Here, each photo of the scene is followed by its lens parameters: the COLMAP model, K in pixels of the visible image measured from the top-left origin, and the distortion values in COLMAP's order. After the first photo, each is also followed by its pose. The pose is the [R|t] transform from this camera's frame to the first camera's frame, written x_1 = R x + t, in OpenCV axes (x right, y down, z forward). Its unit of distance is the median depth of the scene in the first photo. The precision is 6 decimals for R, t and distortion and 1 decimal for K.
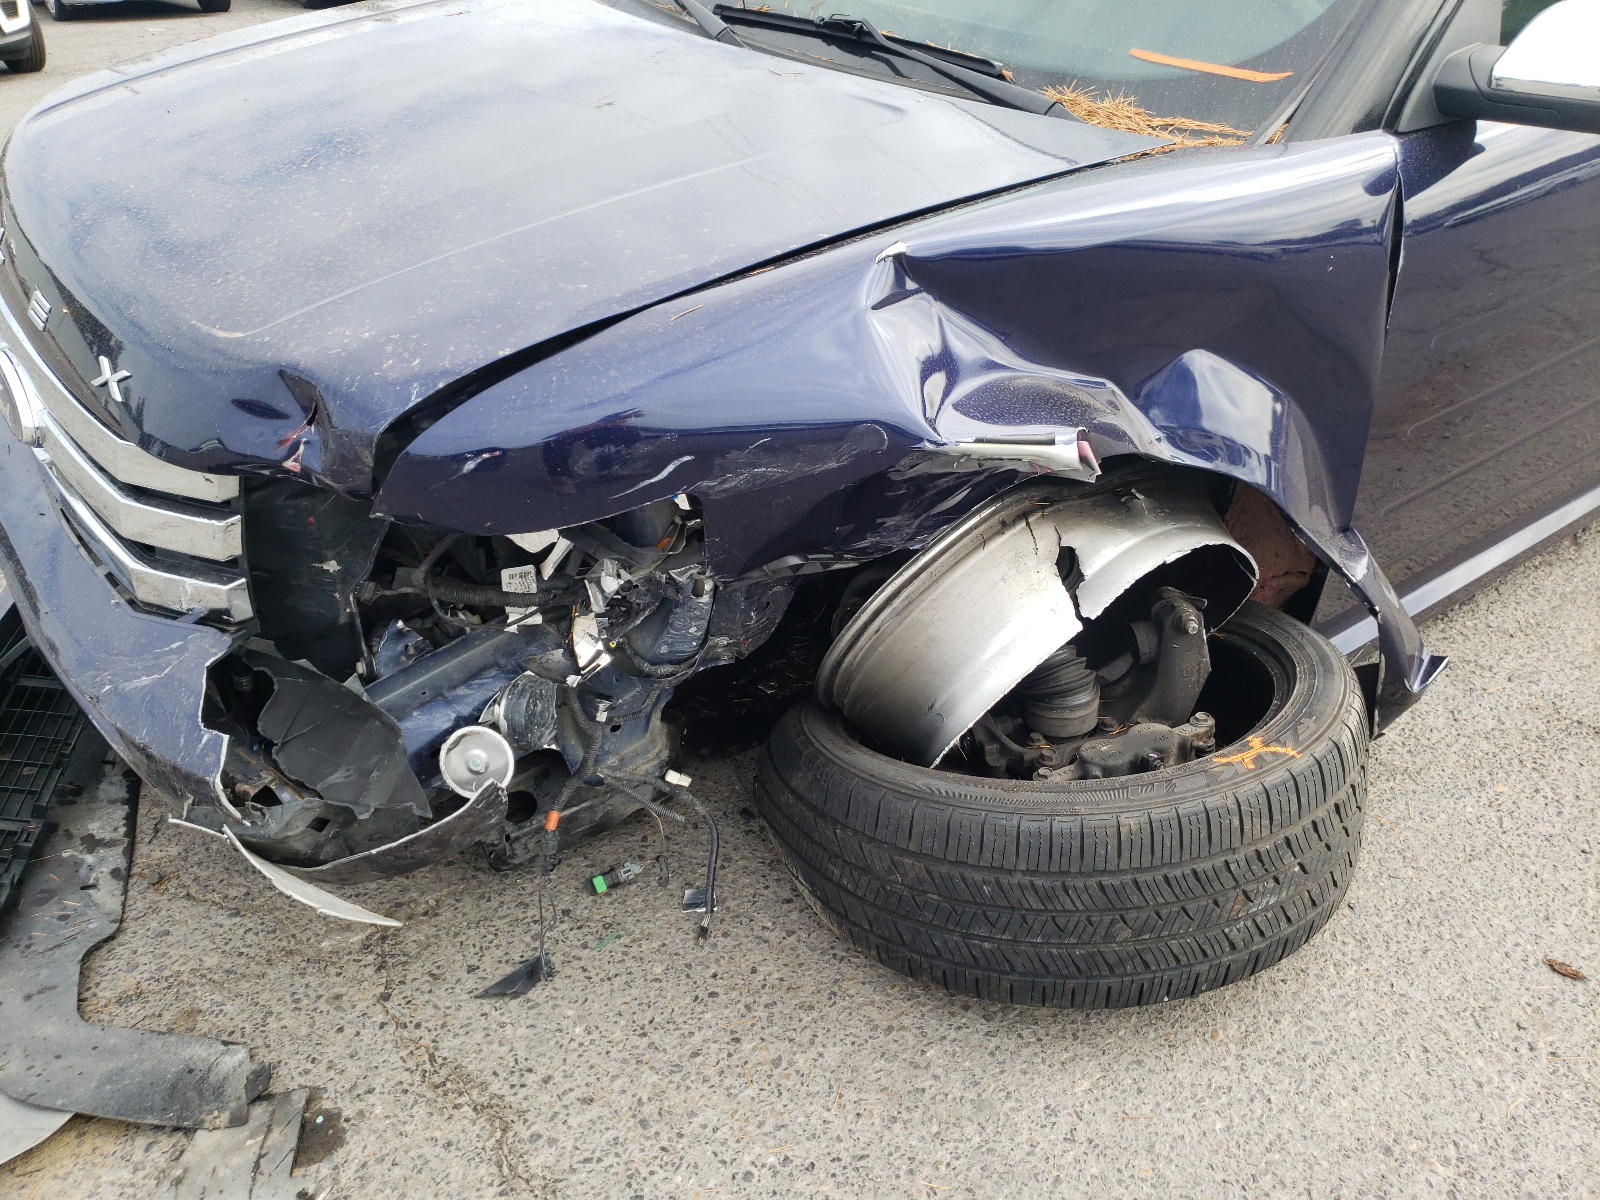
lens RADIAL K [[1272.8, 0, 800.0], [0, 1272.8, 600.0], [0, 0, 1]] dist [0.064513, -0.072513]
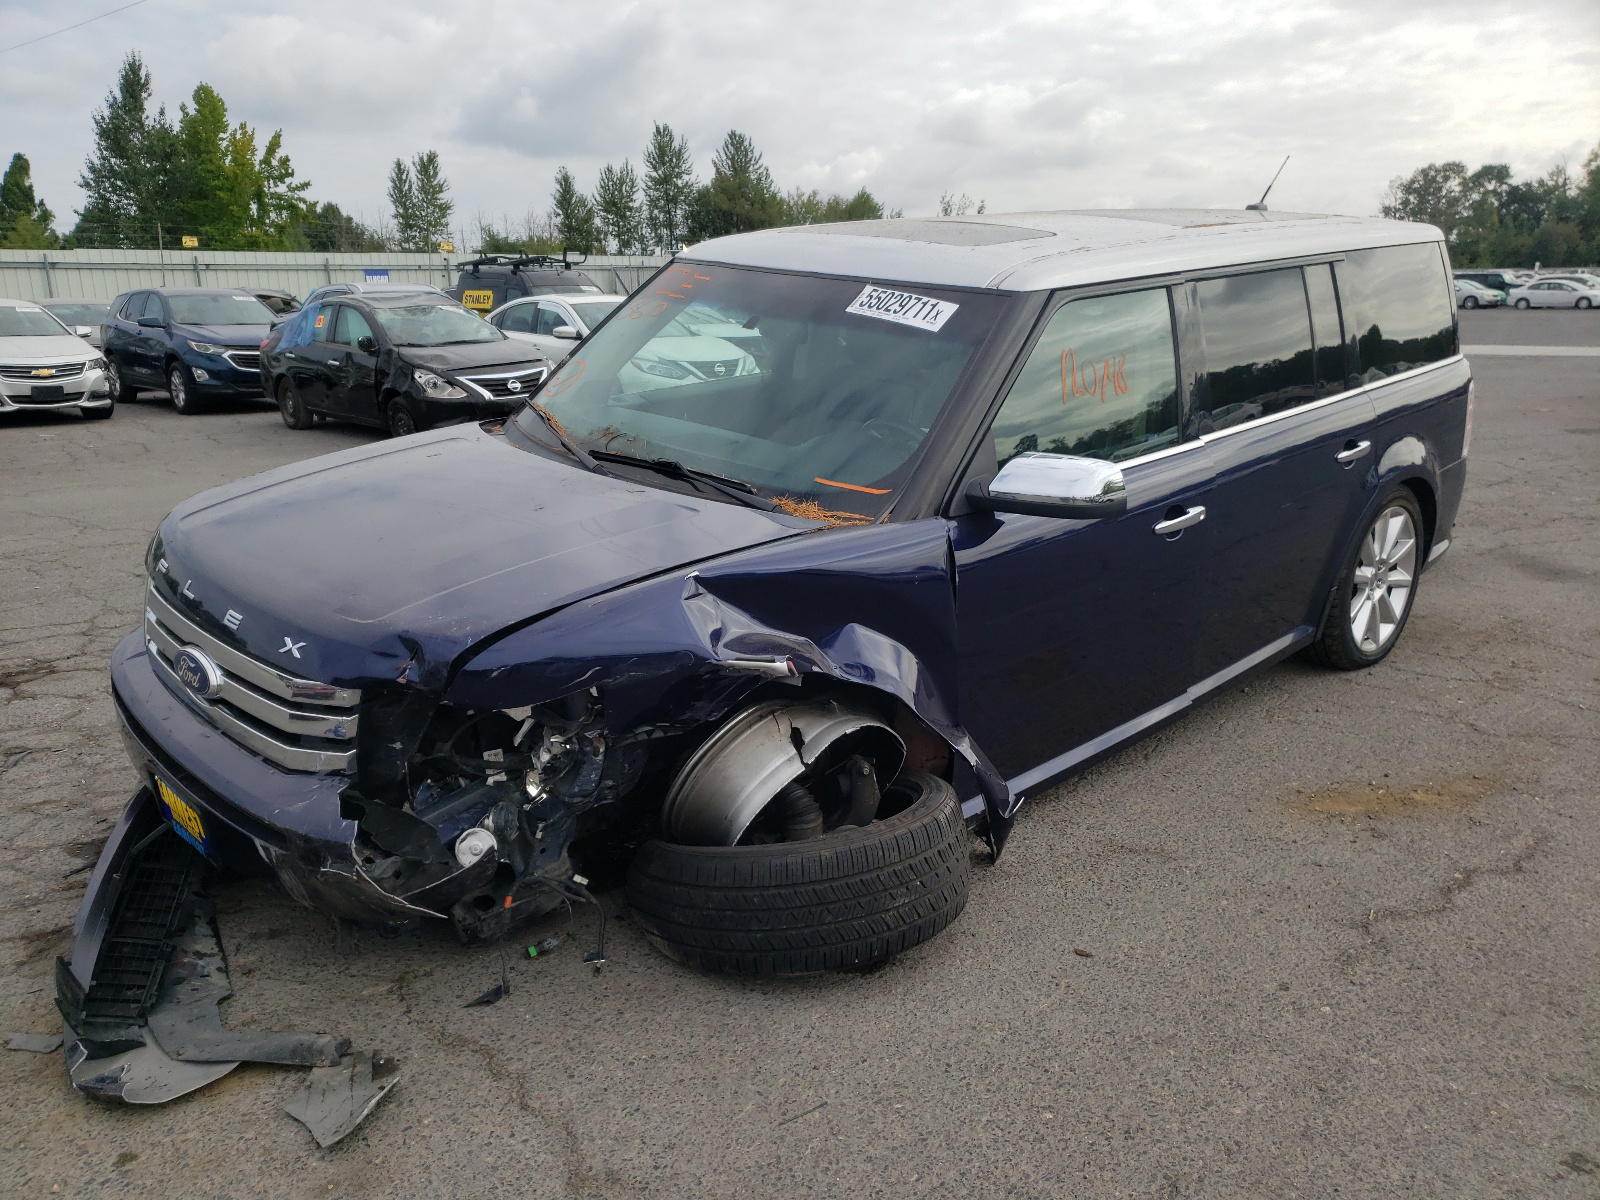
lens RADIAL K [[1272.8, 0, 800.0], [0, 1272.8, 600.0], [0, 0, 1]] dist [0.064513, -0.072513]
pose [[0.990767, -0.025704, 0.133114, -0.026693], [0.060849, 0.961719, -0.267198, 0.287831], [-0.121150, 0.272830, 0.954404, -0.860188]]
